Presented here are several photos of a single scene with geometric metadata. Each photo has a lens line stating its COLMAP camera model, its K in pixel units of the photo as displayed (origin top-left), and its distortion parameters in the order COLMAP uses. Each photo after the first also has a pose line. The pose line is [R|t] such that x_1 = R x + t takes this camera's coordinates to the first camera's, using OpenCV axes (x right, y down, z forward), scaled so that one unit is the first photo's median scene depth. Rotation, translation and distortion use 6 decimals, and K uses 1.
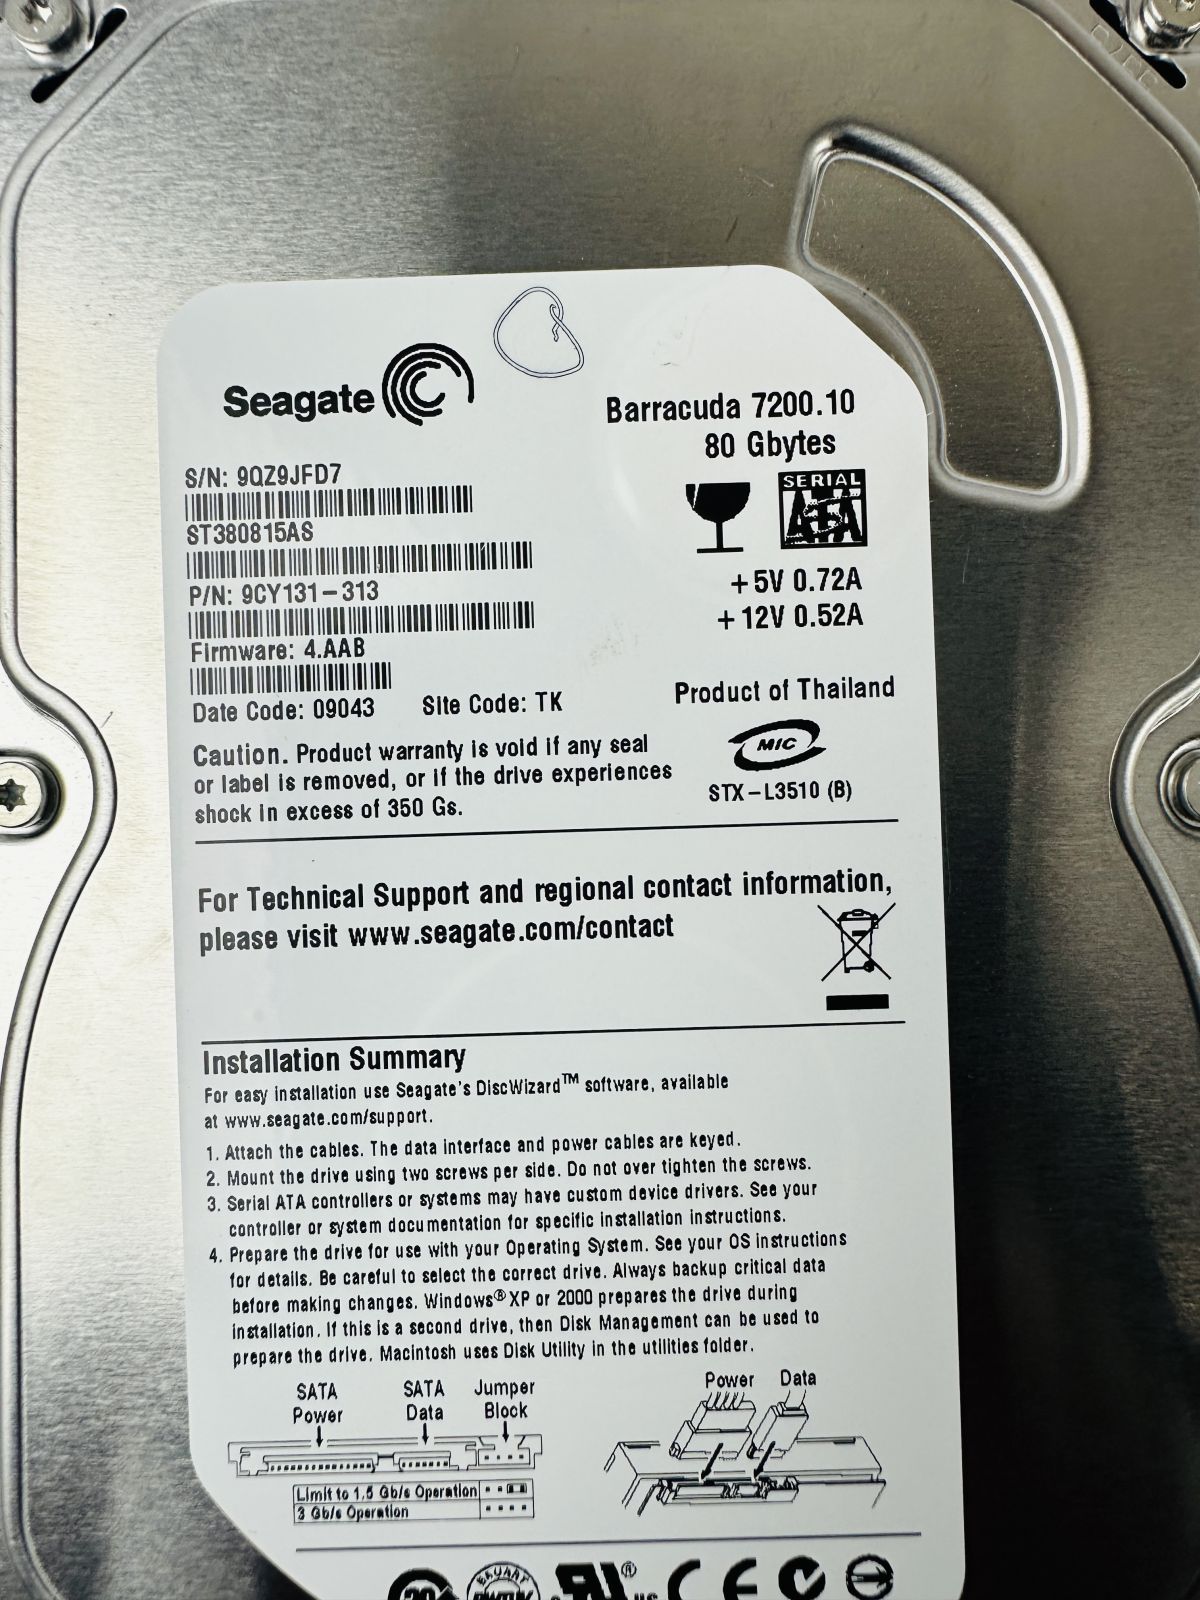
lens RADIAL K [[1134.0, 0, 596.4], [0, 1134.0, 800.4], [0, 0, 1]] dist [-0.012476, -0.000575]
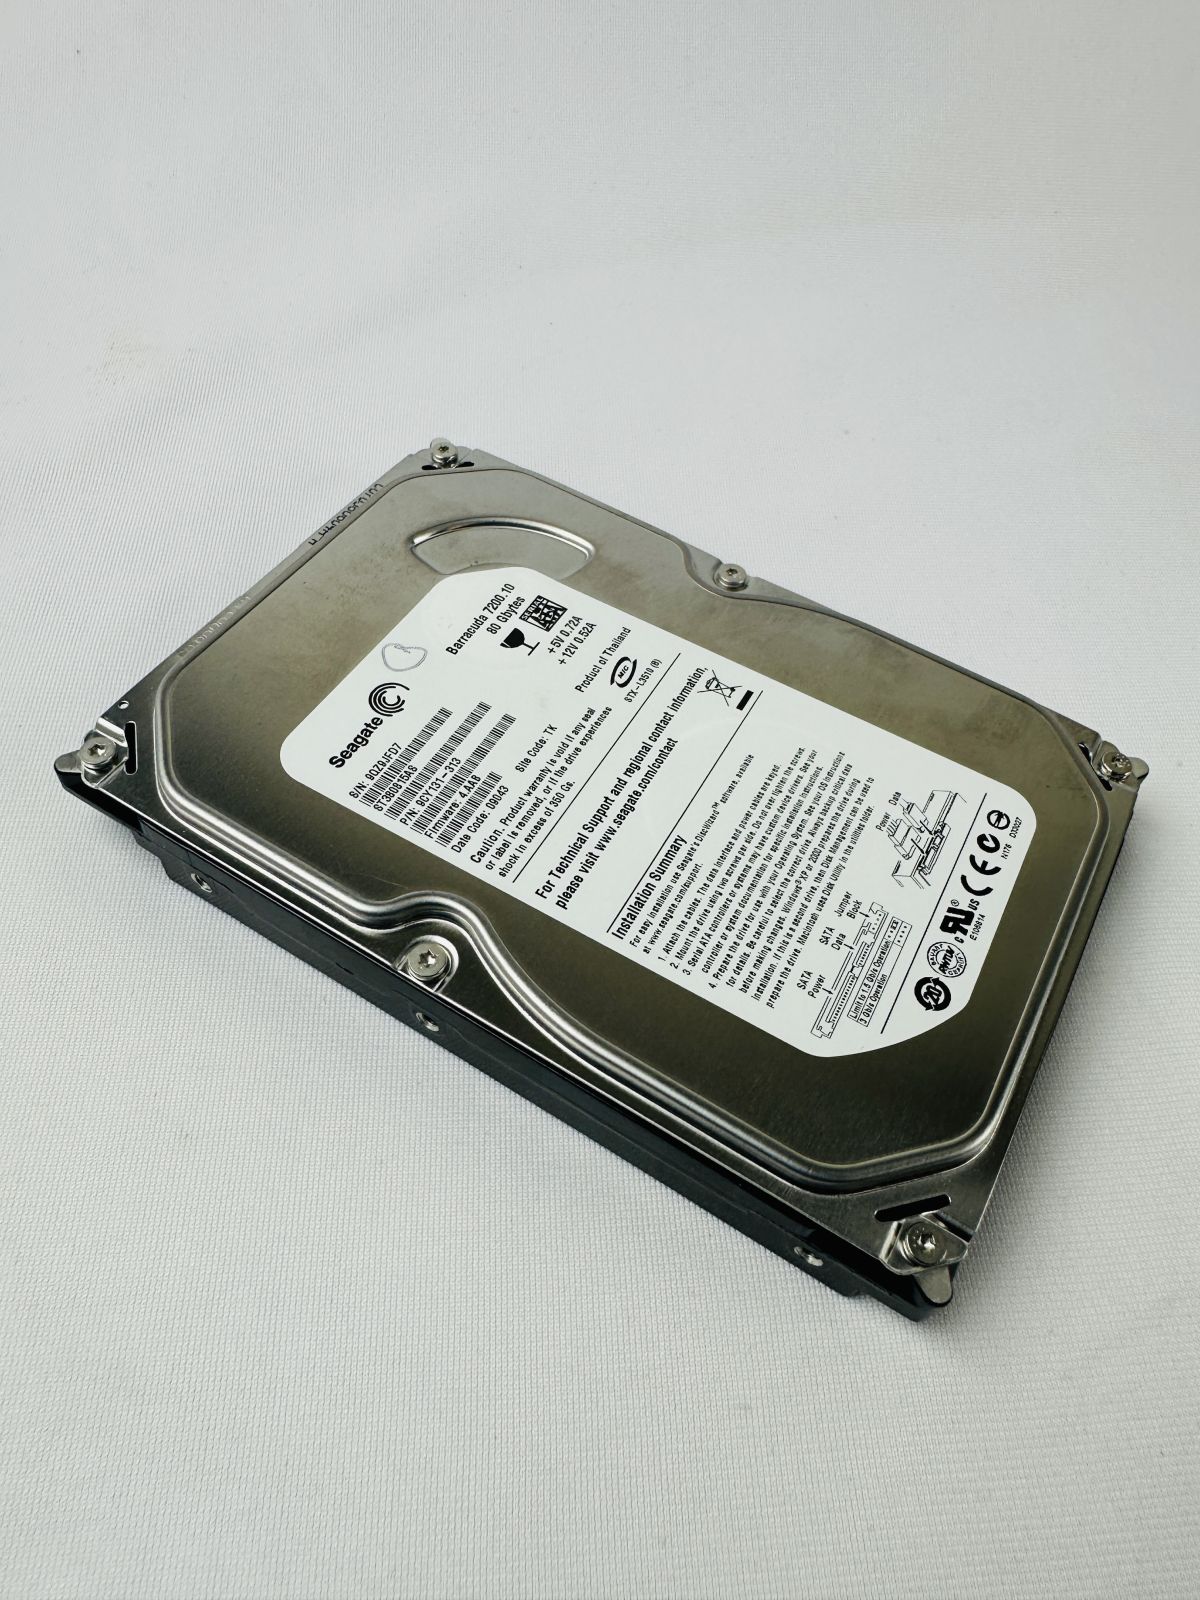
lens RADIAL K [[1134.0, 0, 594.9], [0, 1134.0, 798.5], [0, 0, 1]] dist [-0.012476, -0.000575]
pose [[0.512371, -0.662117, 0.546879, -1.216658], [0.853708, 0.461722, -0.240824, 0.538979], [-0.093052, 0.590266, 0.801828, -0.591854]]
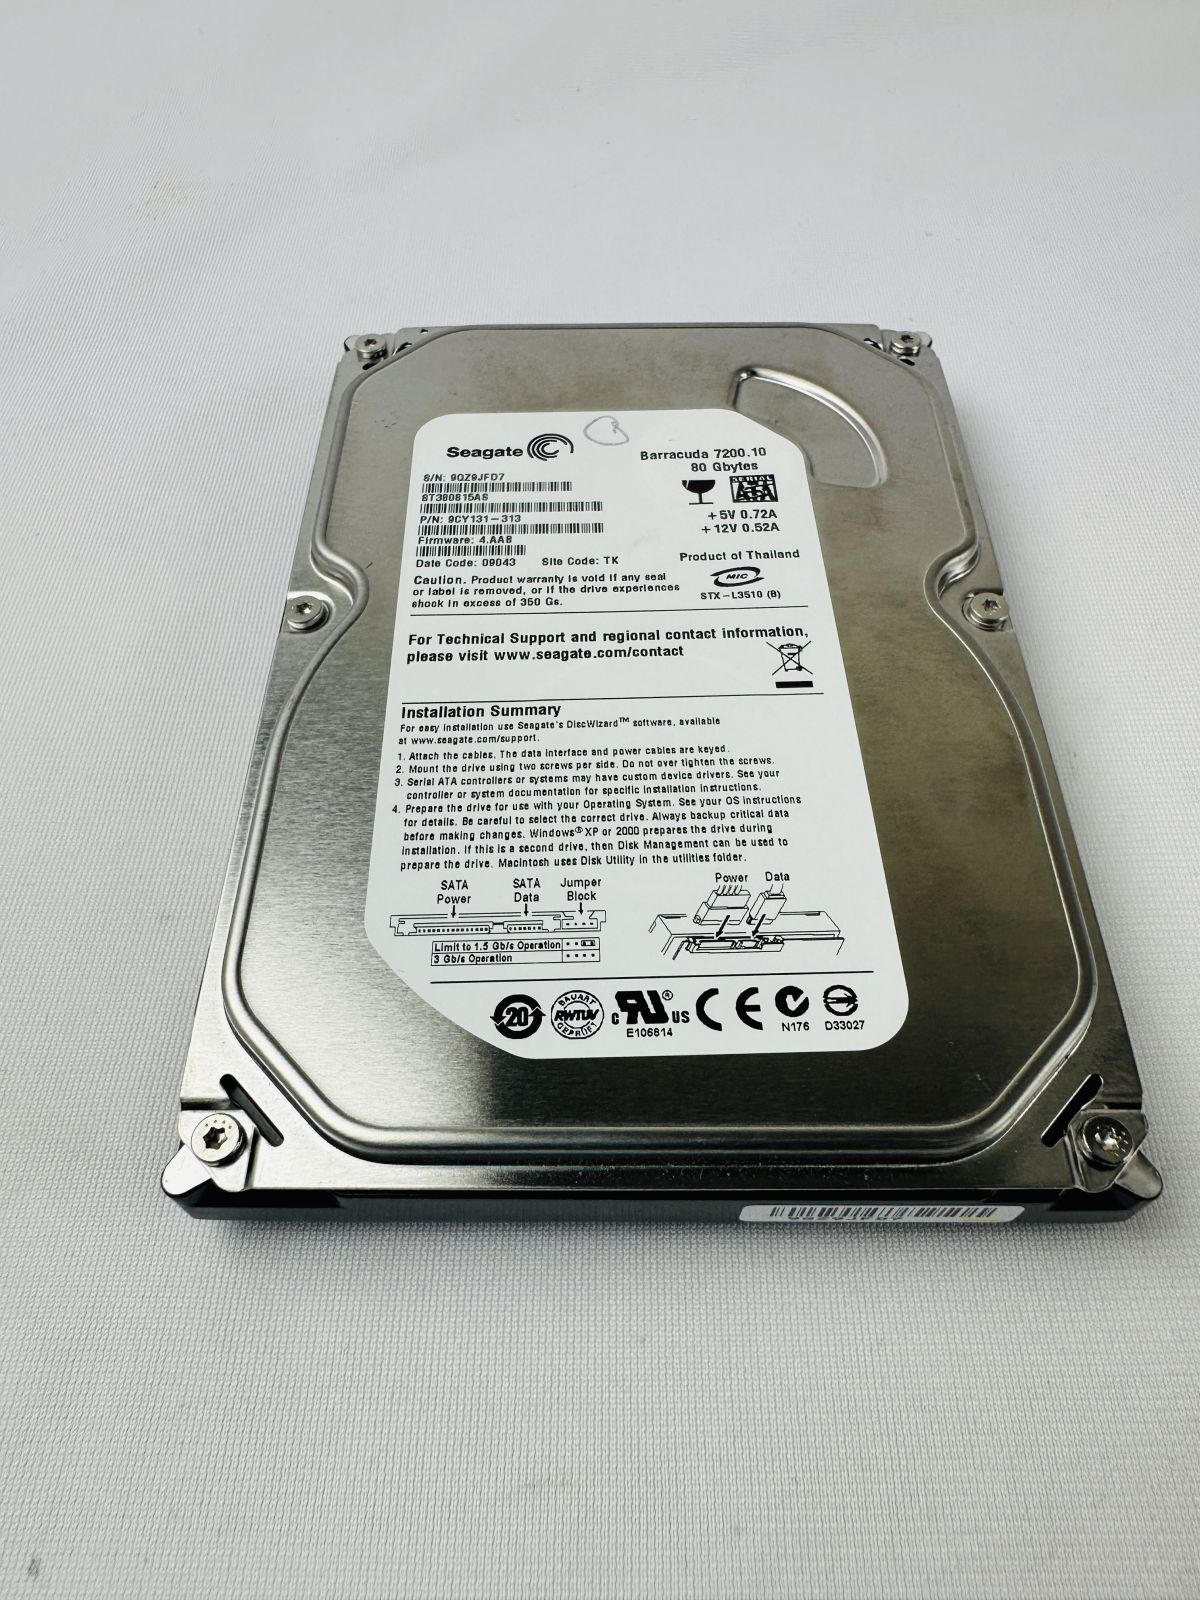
lens RADIAL K [[1134.0, 0, 595.4], [0, 1134.0, 803.7], [0, 0, 1]] dist [-0.012476, -0.000575]
pose [[0.999954, 0.006245, -0.007346, -0.051582], [-0.009287, 0.828587, -0.559783, 1.267885], [0.002591, 0.559825, 0.828607, -0.297201]]
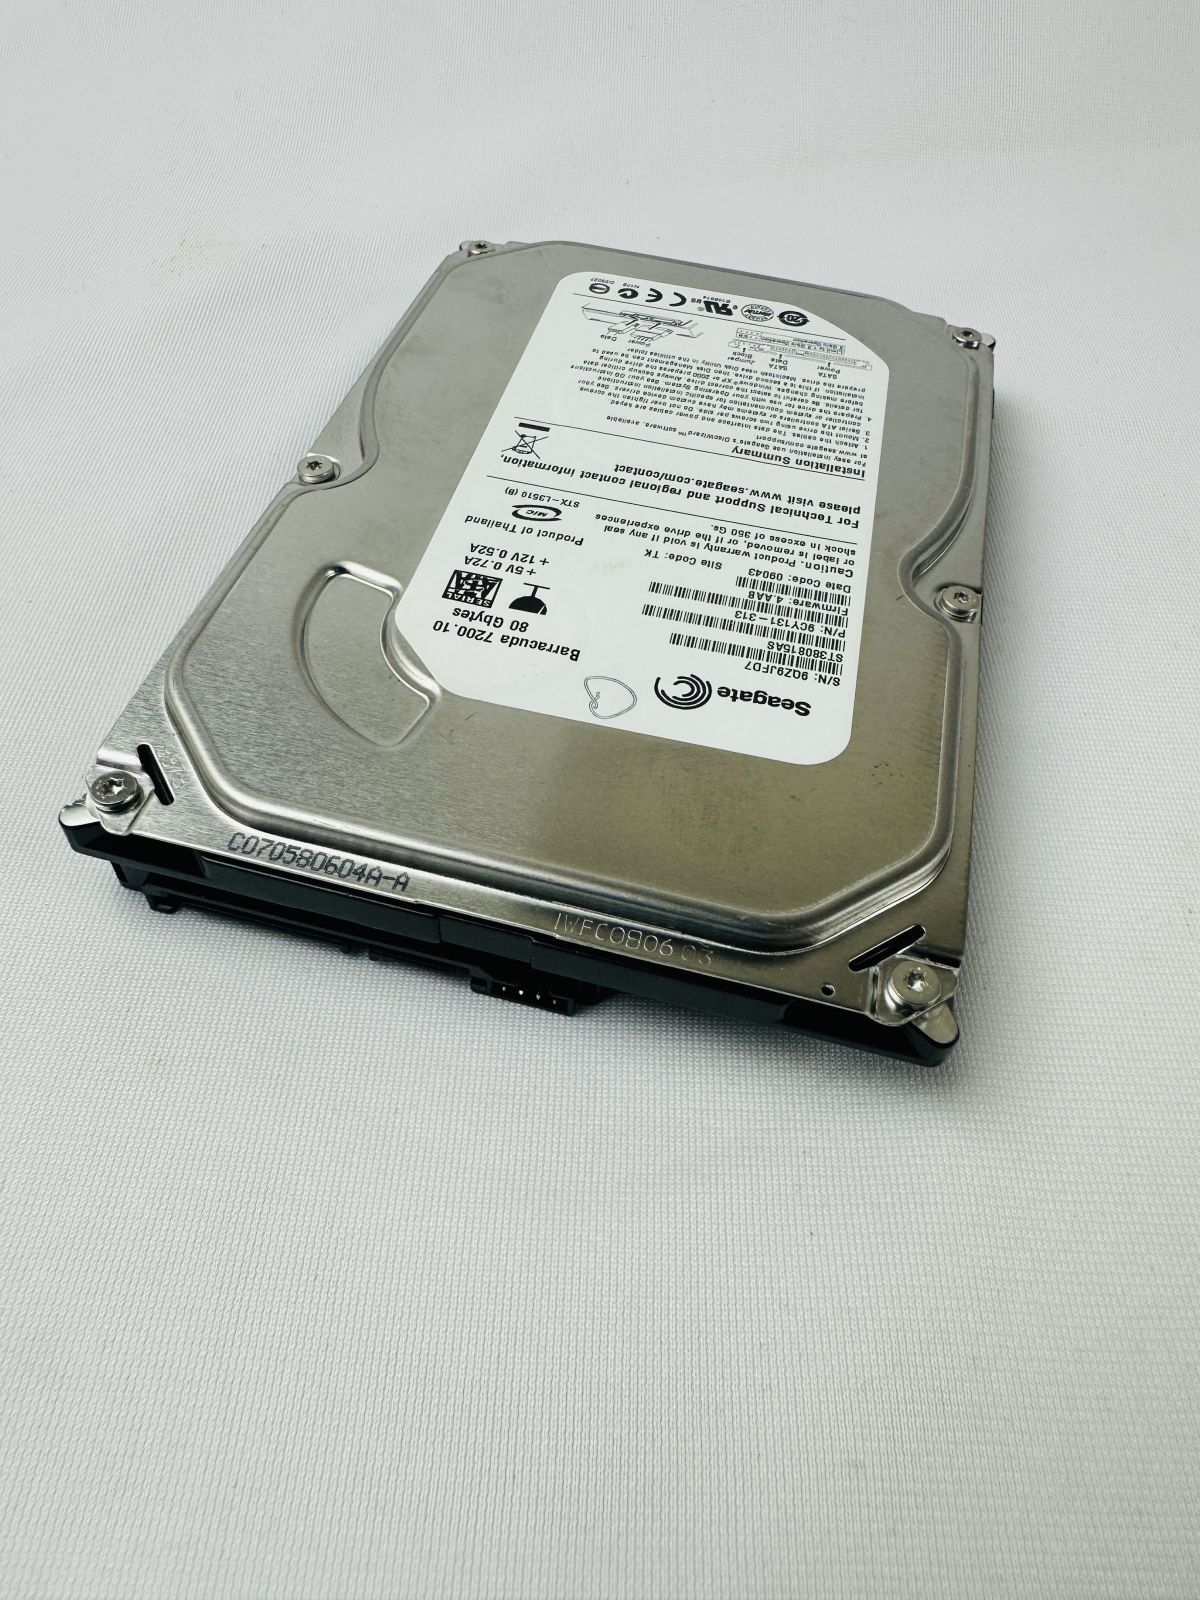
lens RADIAL K [[1134.0, 0, 593.7], [0, 1134.0, 799.4], [0, 0, 1]] dist [-0.012476, -0.000575]
pose [[-0.967244, -0.224848, 0.117827, -0.251660], [0.248790, -0.747445, 0.615979, -1.507858], [-0.050432, 0.625116, 0.778901, -0.146829]]
